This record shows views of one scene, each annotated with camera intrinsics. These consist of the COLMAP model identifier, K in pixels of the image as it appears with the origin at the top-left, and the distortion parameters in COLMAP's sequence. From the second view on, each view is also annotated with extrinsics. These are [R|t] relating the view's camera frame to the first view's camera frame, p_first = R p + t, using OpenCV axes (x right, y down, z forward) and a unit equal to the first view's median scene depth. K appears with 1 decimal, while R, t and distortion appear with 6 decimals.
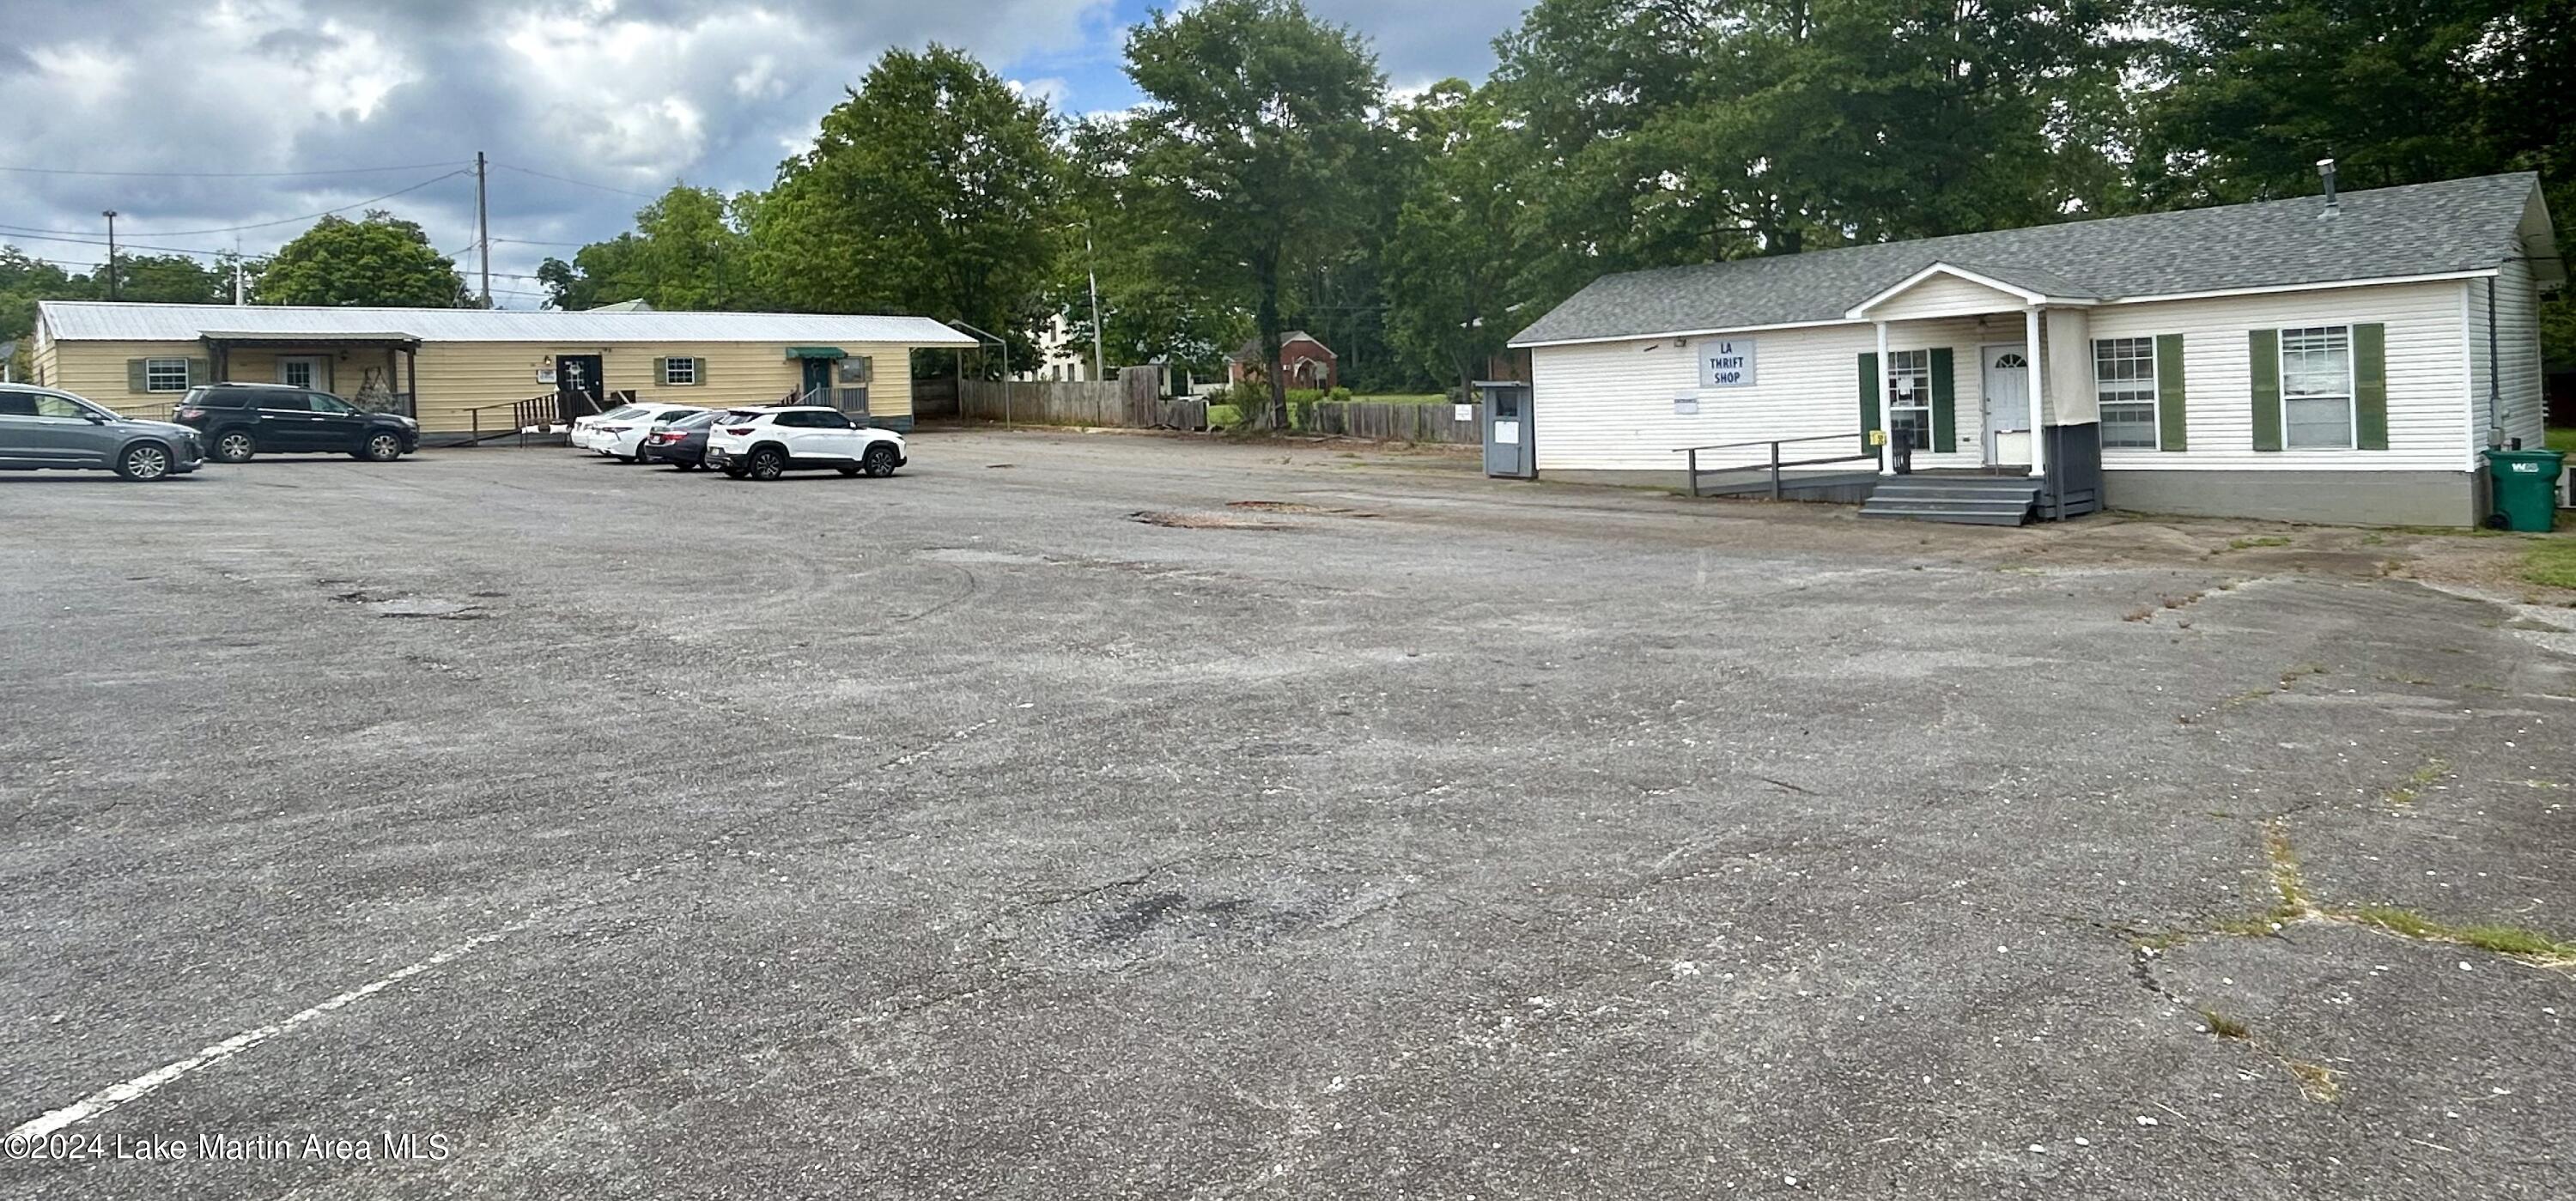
lens RADIAL K [[1389.5, 0, 1268.9], [0, 1389.5, 392.3], [0, 0, 1]] dist [-0.017716, 0.000793]
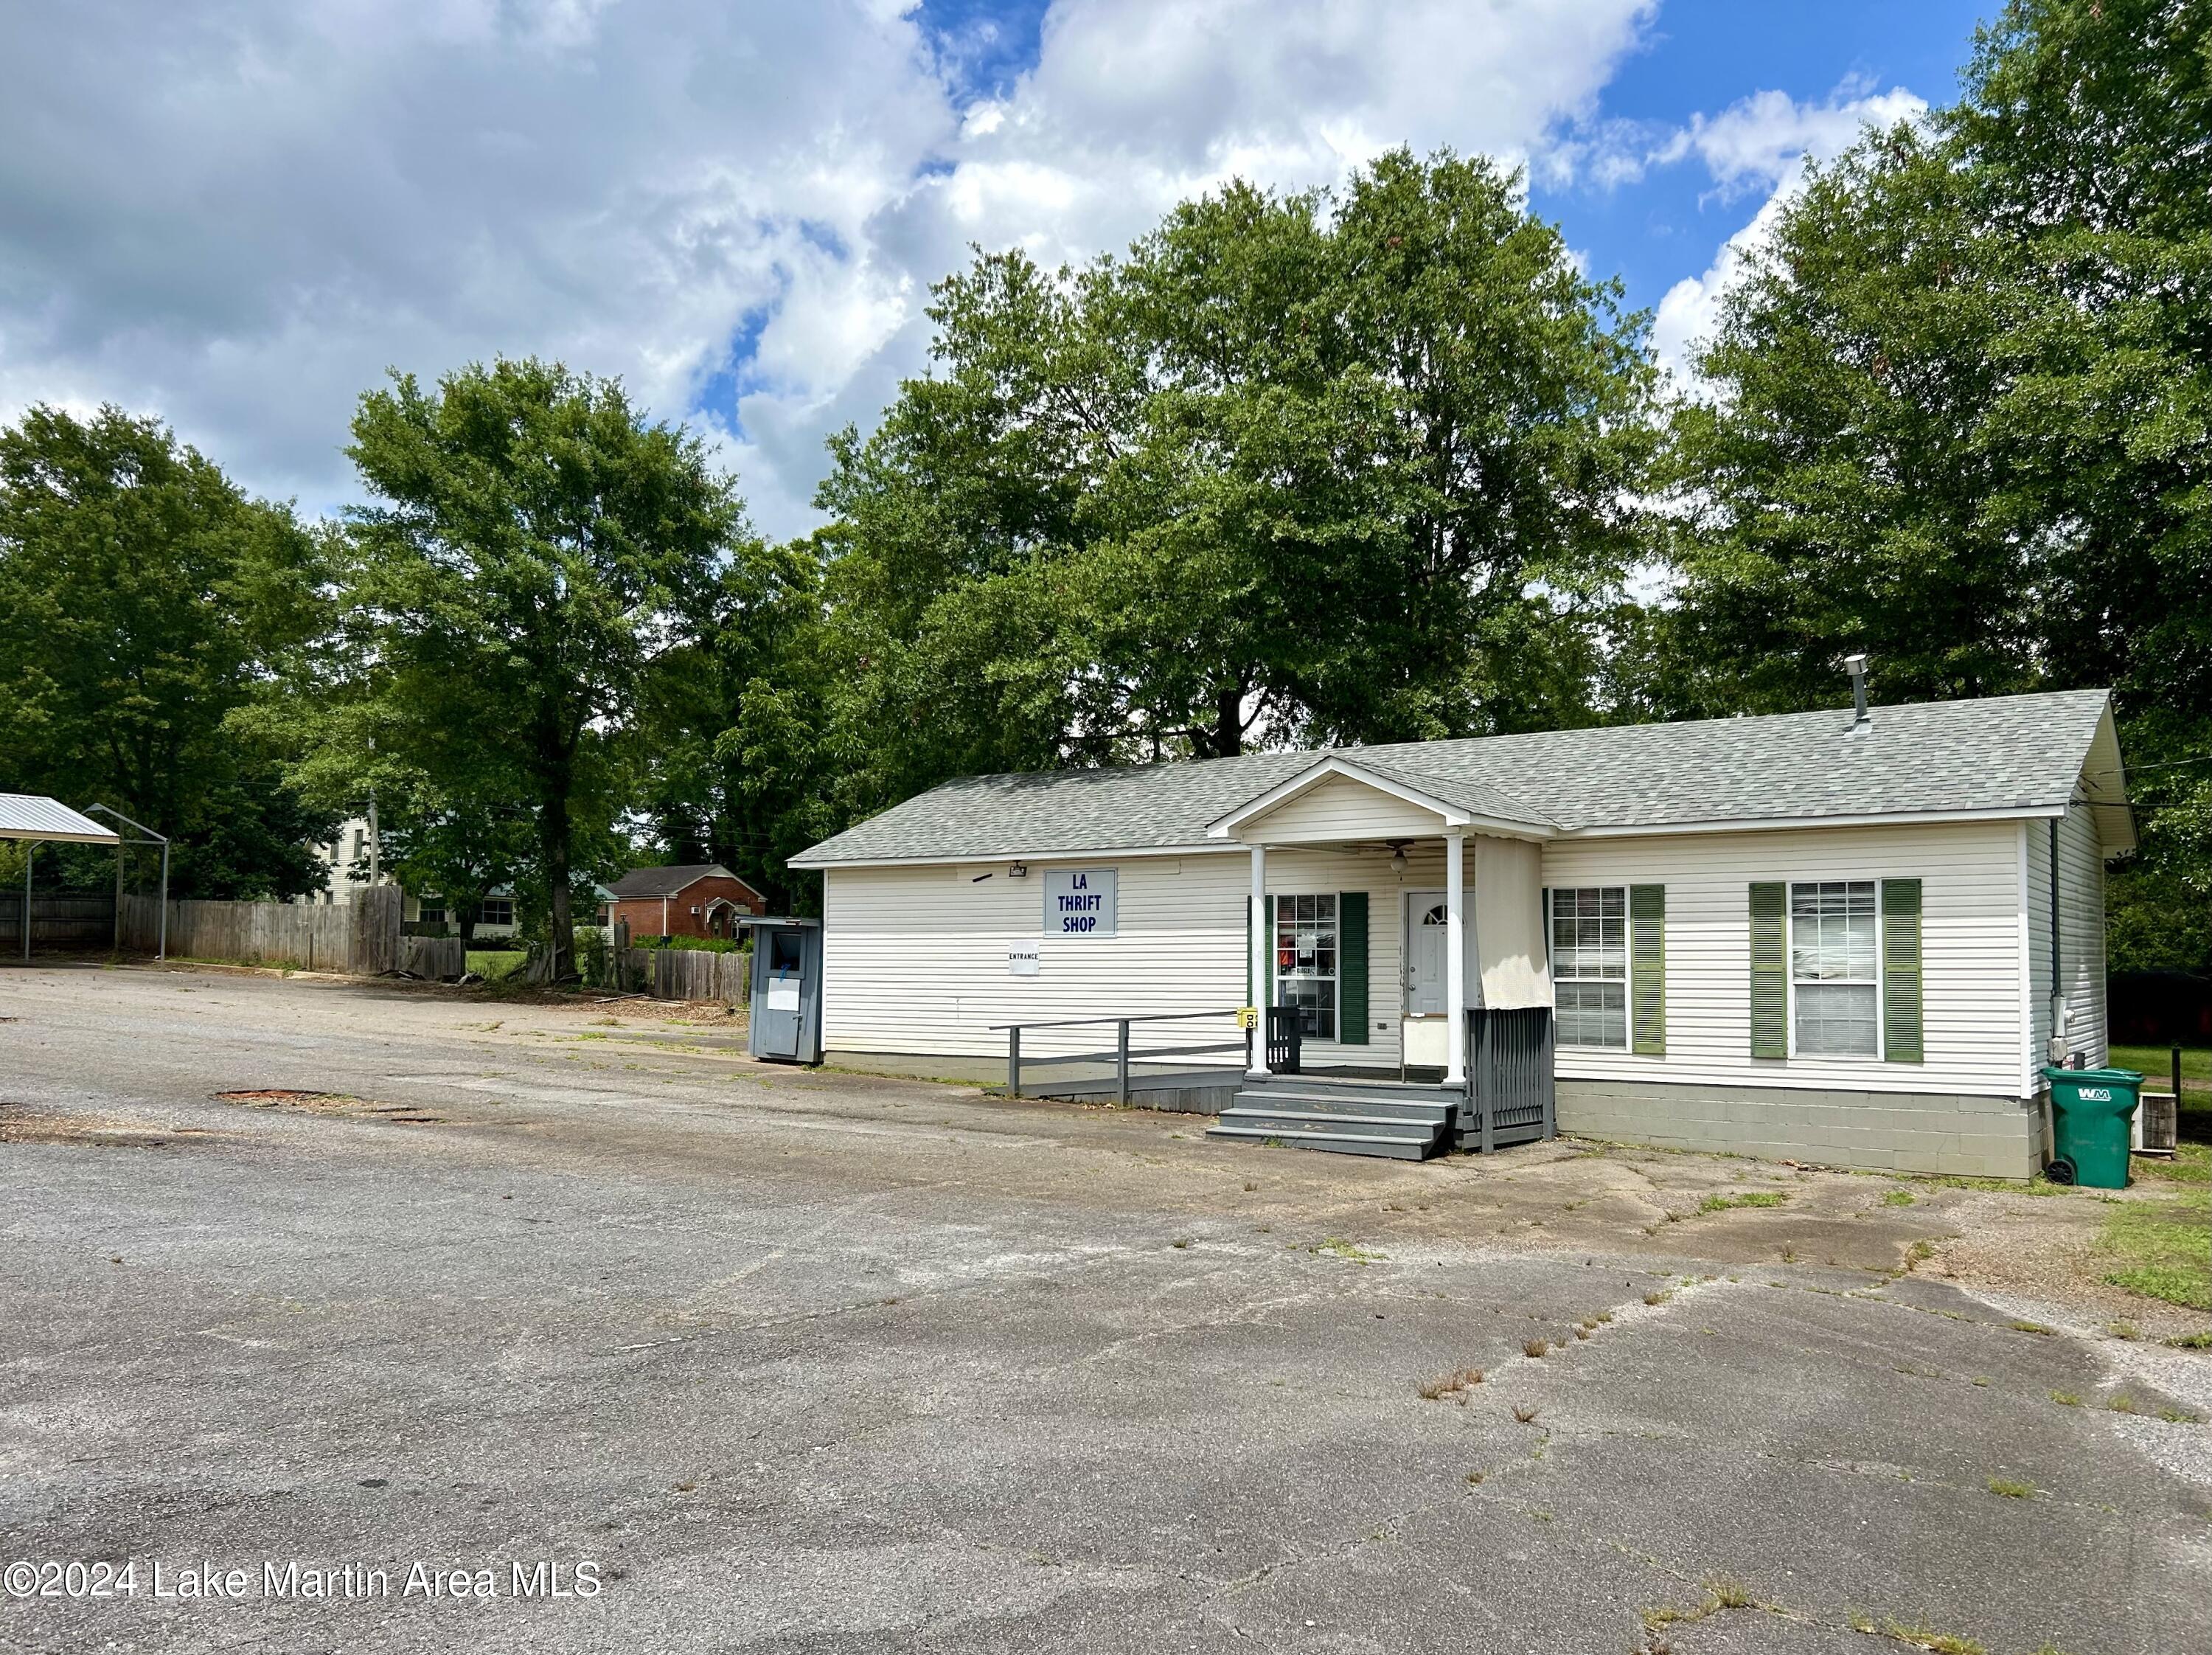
lens RADIAL K [[1718.2, 0, 1106.0], [0, 1718.2, 827.5], [0, 0, 1]] dist [0.054666, -0.045393]
pose [[0.972732, 0.061389, 0.223662, 0.167844], [-0.044994, 0.995962, -0.077683, 0.008122], [-0.227528, 0.065502, 0.971566, 0.185983]]
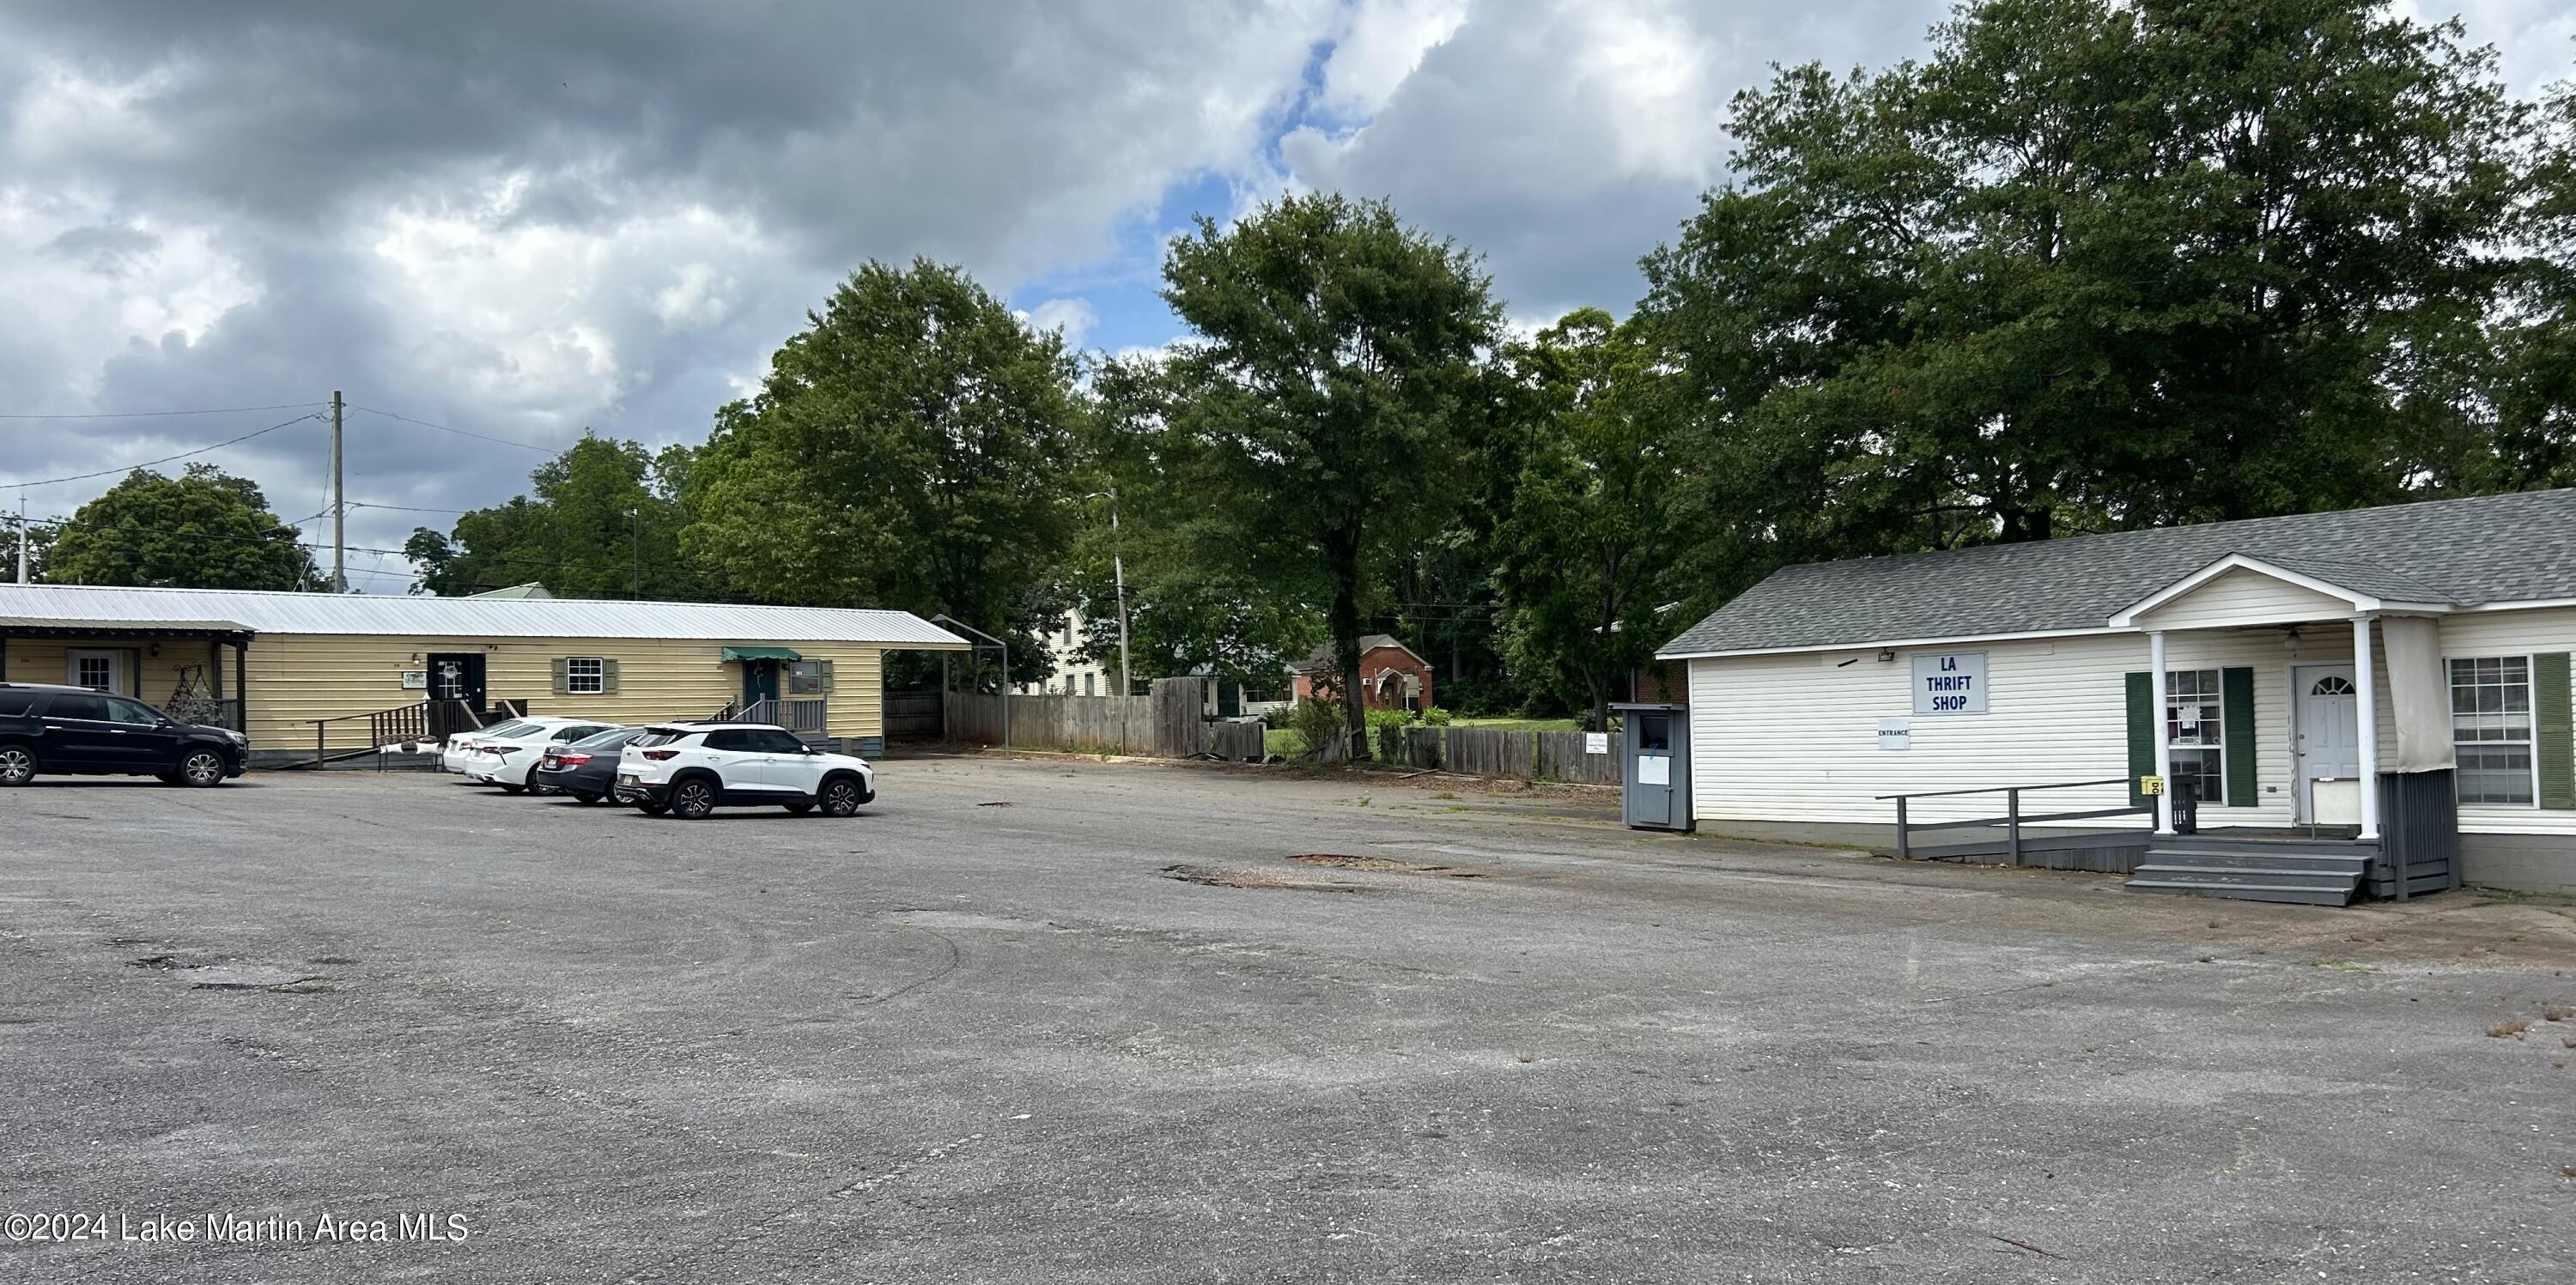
lens RADIAL K [[1822.2, 0, 1288.0], [0, 1822.2, 642.5], [0, 0, 1]] dist [0.027459, -0.039525]
pose [[0.999381, 0.012543, -0.032878, 0.001852], [-0.013803, 0.999167, -0.038406, -0.000083], [0.032369, 0.038836, 0.998721, -0.012585]]
